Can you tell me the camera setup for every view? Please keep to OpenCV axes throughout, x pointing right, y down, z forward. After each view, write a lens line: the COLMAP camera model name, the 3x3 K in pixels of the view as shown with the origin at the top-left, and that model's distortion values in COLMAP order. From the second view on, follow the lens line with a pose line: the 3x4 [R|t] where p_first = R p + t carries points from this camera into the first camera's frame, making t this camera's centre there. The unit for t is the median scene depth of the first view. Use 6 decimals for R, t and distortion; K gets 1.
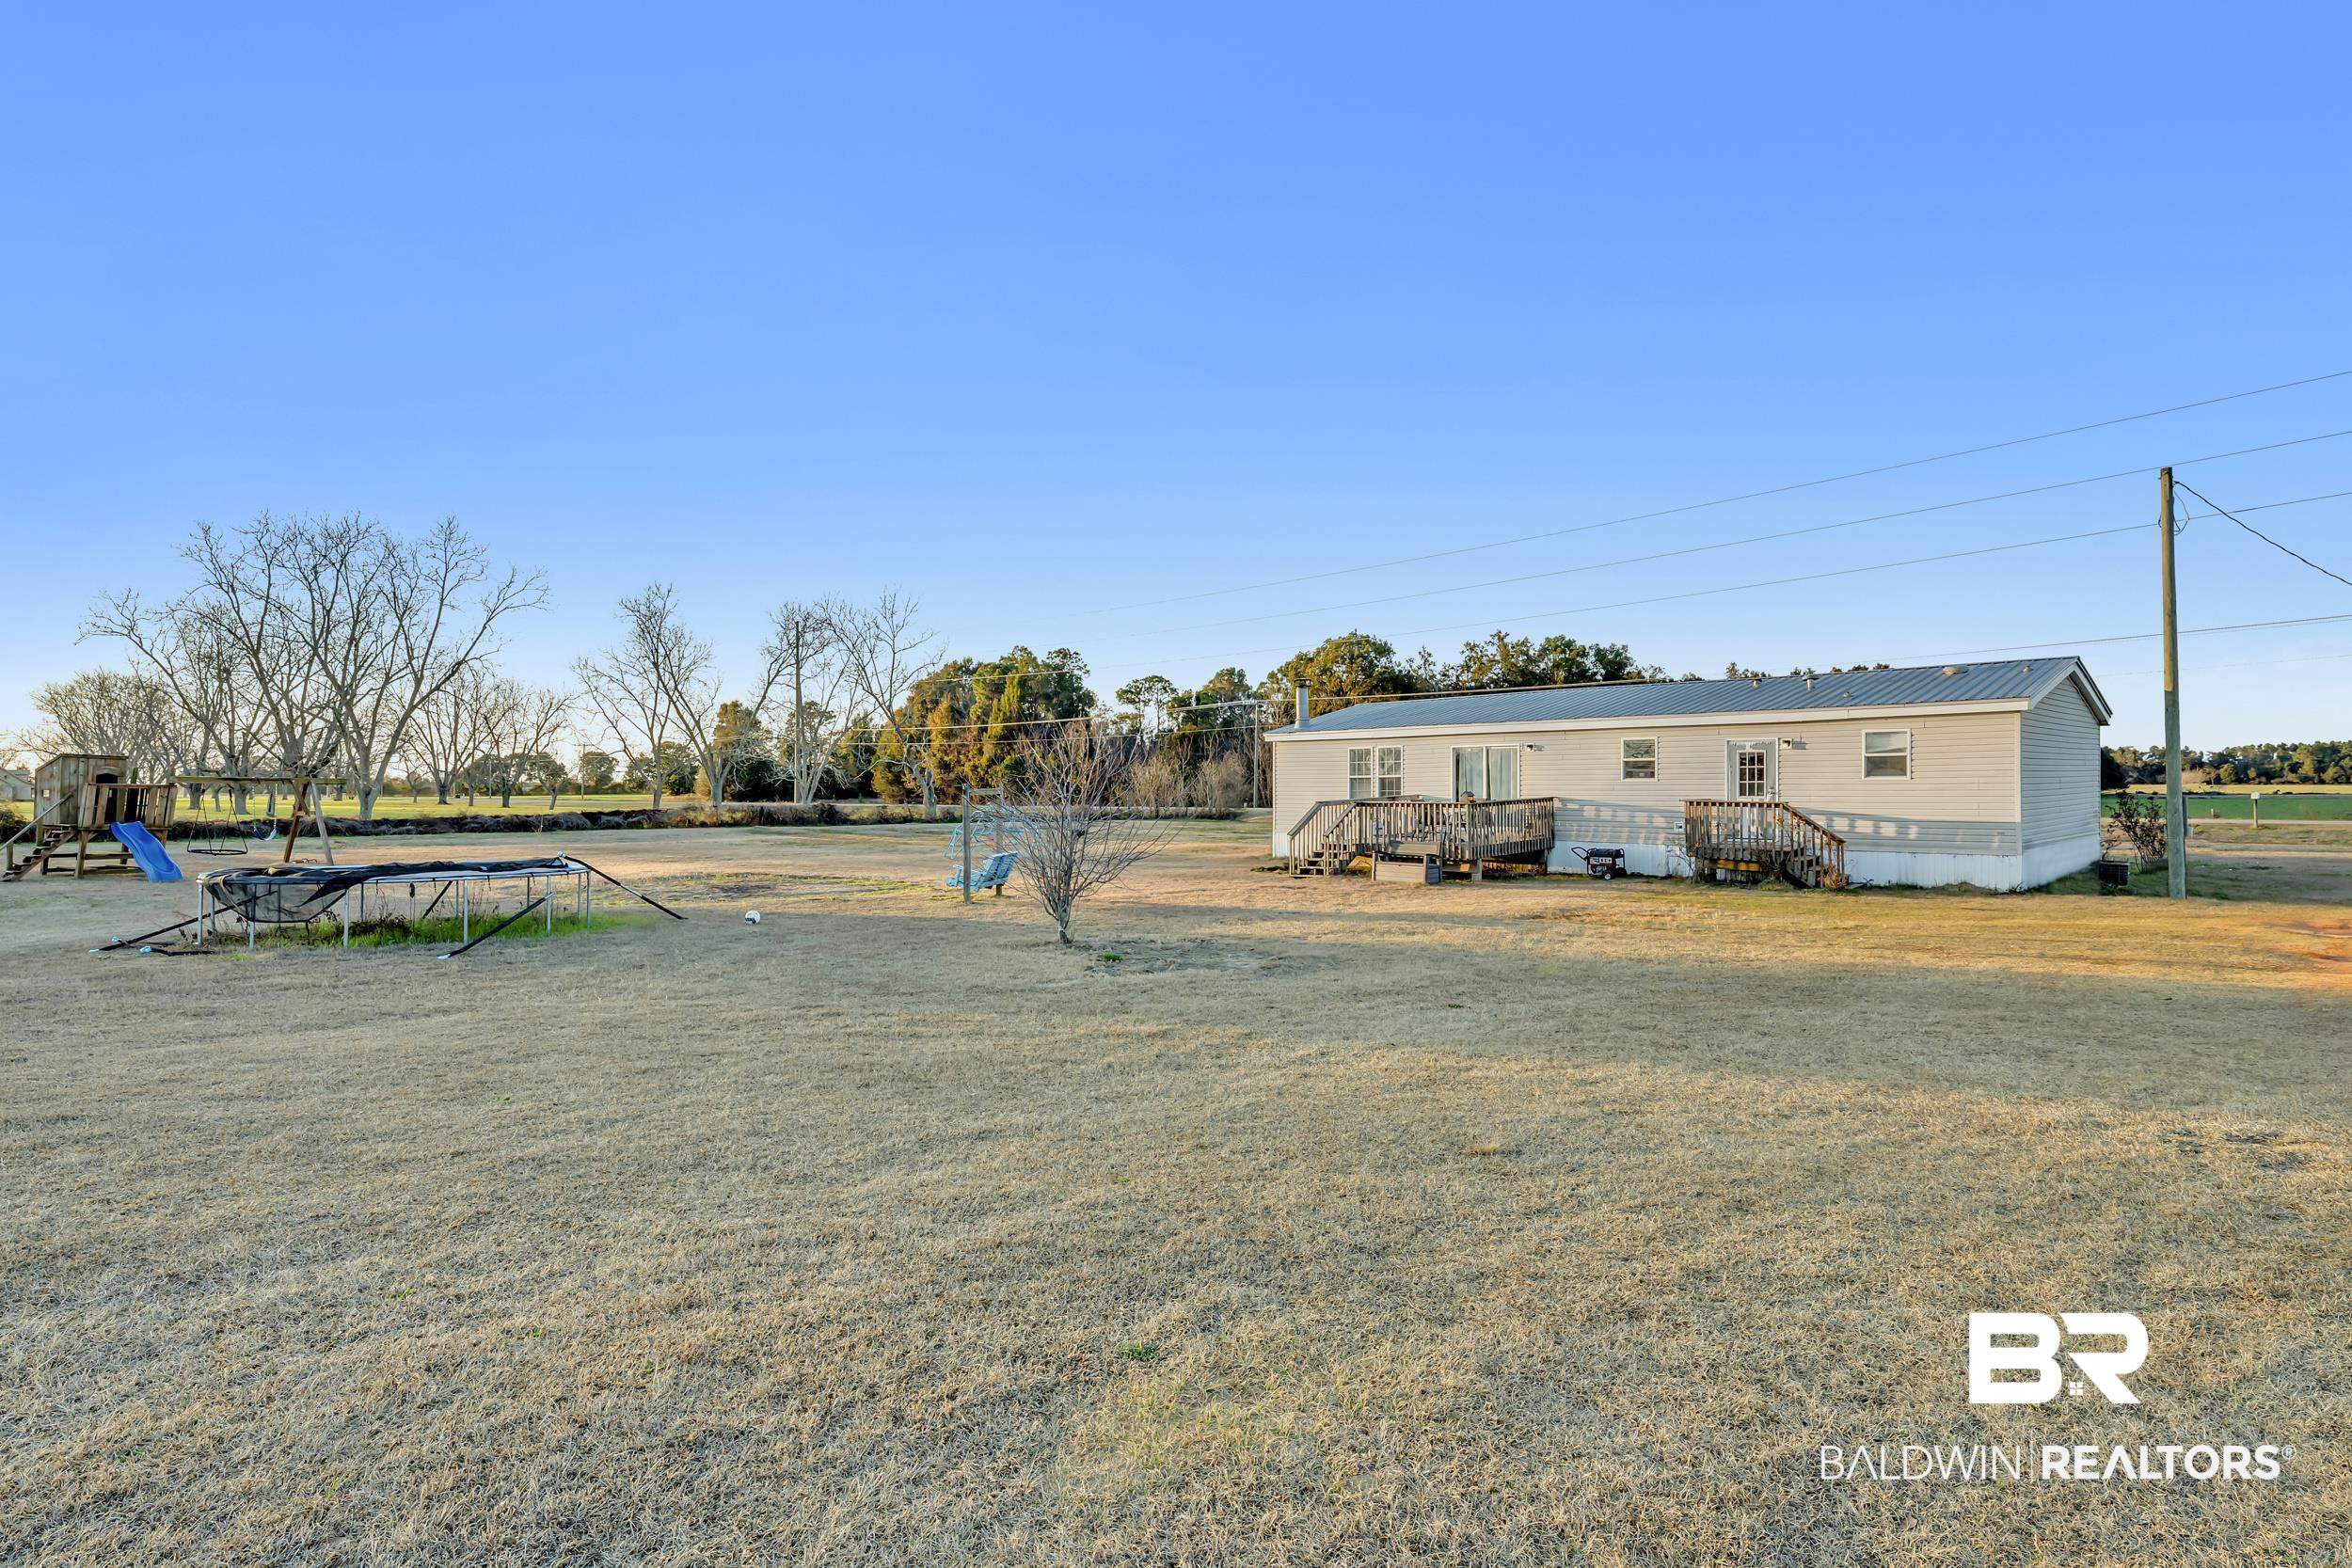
lens RADIAL K [[1076.9, 0, 1176.0], [0, 1076.9, 784.0], [0, 0, 1]] dist [0.000876, -0.000007]
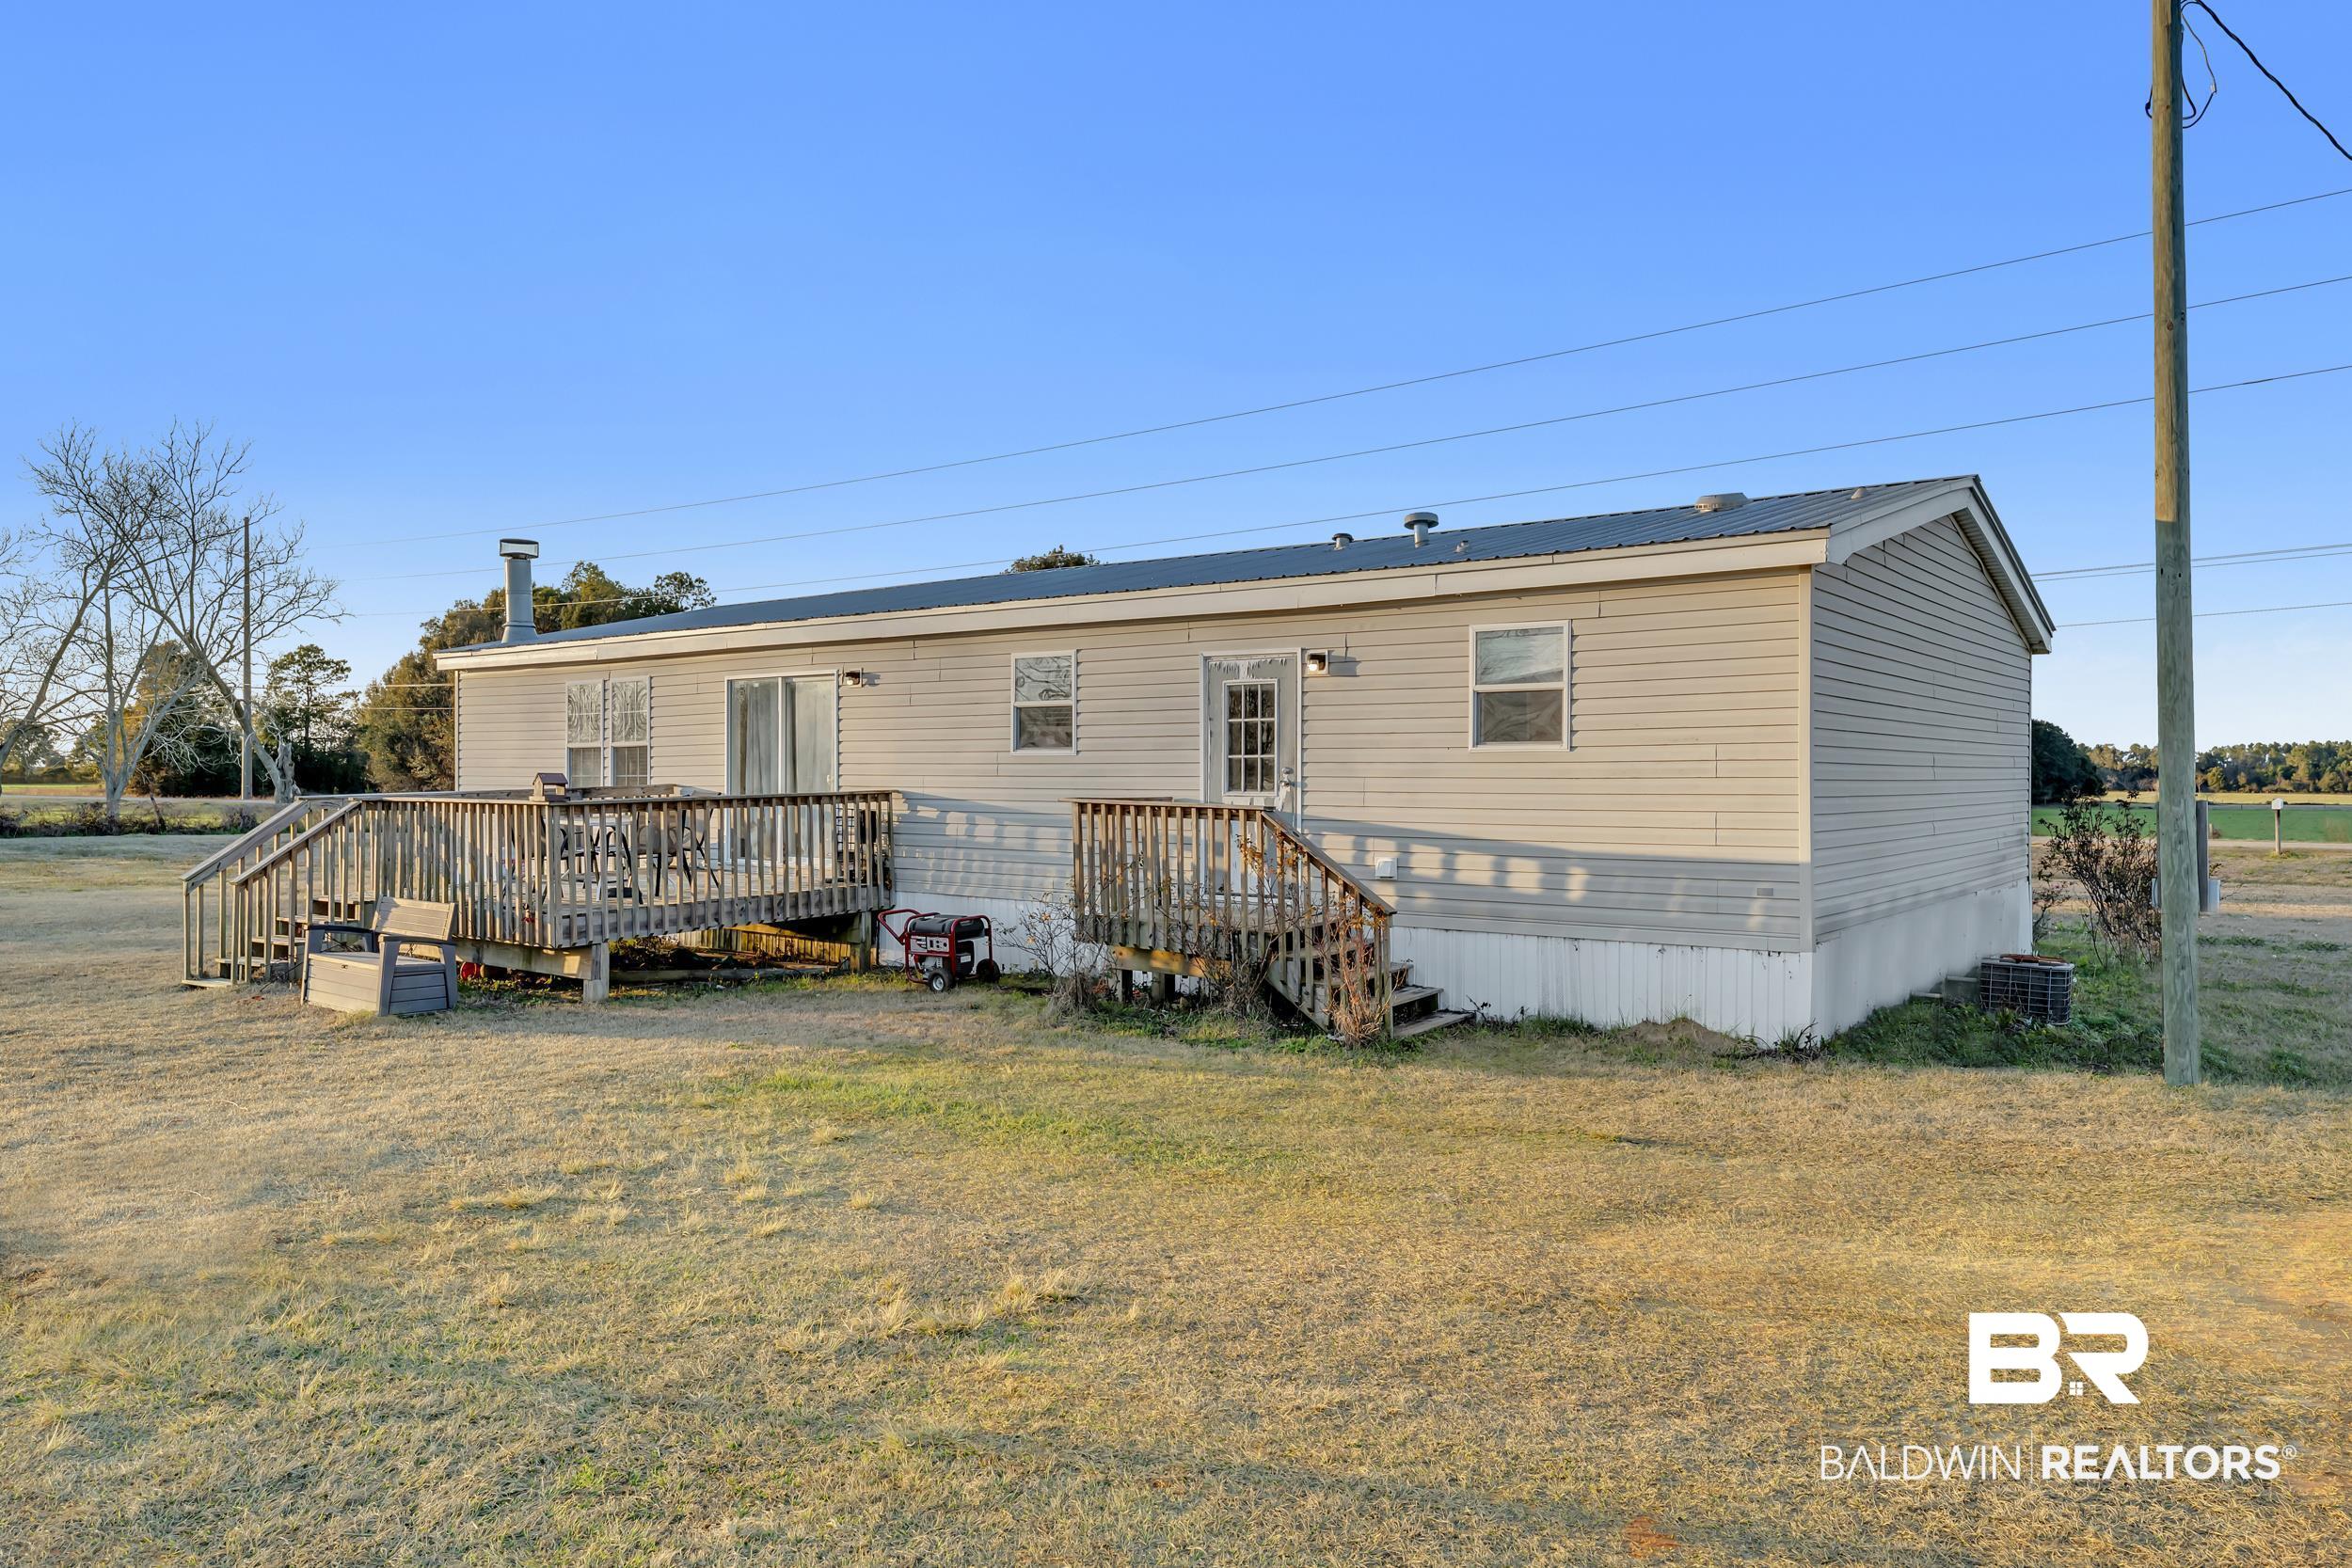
lens RADIAL K [[1384.8, 0, 1176.0], [0, 1384.8, 784.0], [0, 0, 1]] dist [-0.000532, 0.000159]
pose [[0.991365, 0.010291, 0.130724, 0.417660], [-0.010582, 0.999943, 0.001525, 0.007661], [-0.130700, -0.002895, 0.991418, 0.457776]]
